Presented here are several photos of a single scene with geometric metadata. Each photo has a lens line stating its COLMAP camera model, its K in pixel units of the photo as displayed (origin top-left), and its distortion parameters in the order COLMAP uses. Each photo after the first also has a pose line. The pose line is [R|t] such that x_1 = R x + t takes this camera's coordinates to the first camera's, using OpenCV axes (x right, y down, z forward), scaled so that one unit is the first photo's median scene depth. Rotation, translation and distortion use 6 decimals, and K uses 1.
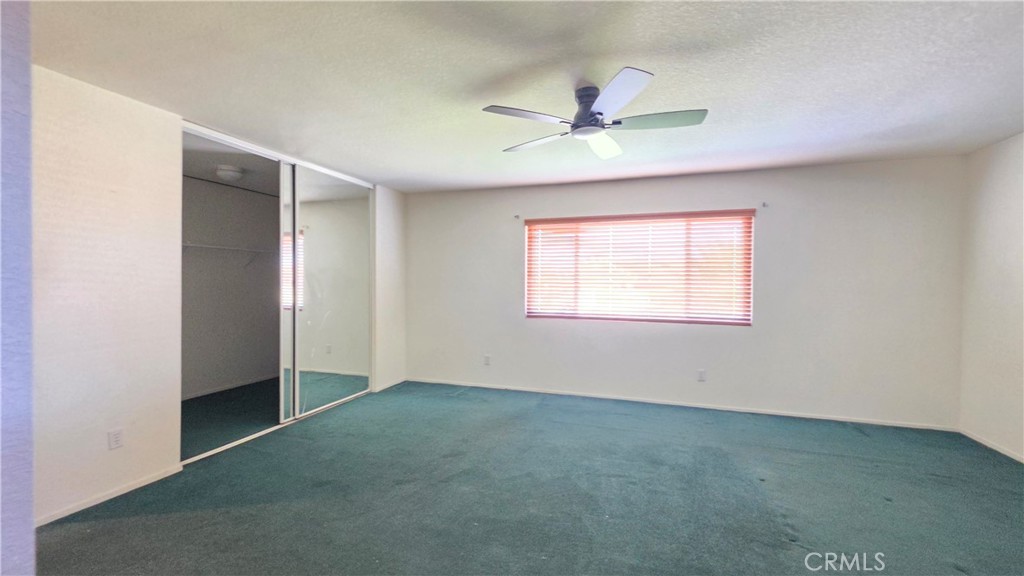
lens RADIAL K [[413.4, 0, 513.1], [0, 413.4, 284.3], [0, 0, 1]] dist [-0.004389, 0.001174]
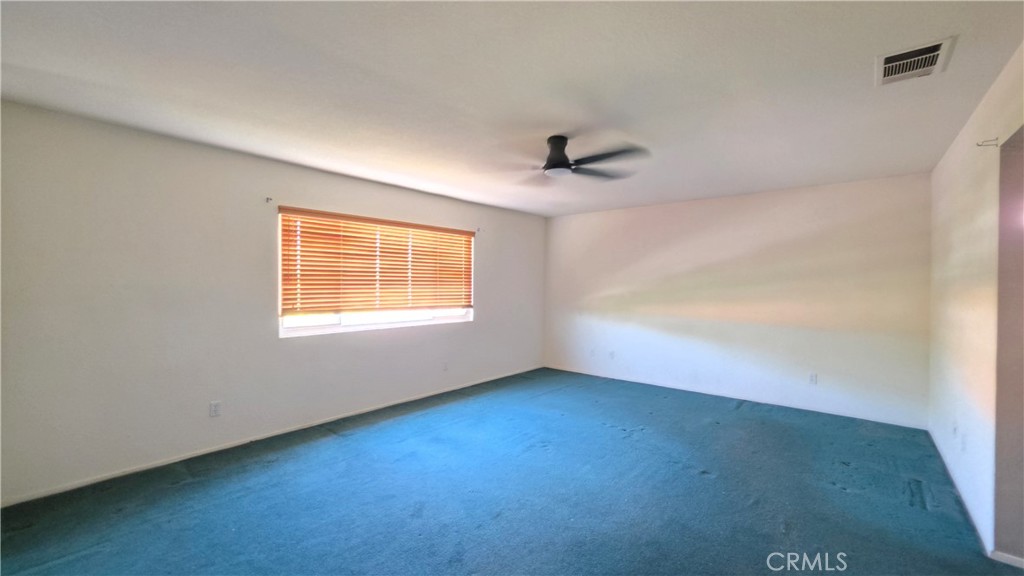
lens RADIAL K [[413.4, 0, 511.0], [0, 413.4, 286.0], [0, 0, 1]] dist [-0.004389, 0.001174]
pose [[0.366460, -0.007487, 0.930404, -0.514924], [0.007699, 0.999958, 0.005015, -0.011334], [-0.930402, 0.005325, 0.366502, 0.341102]]
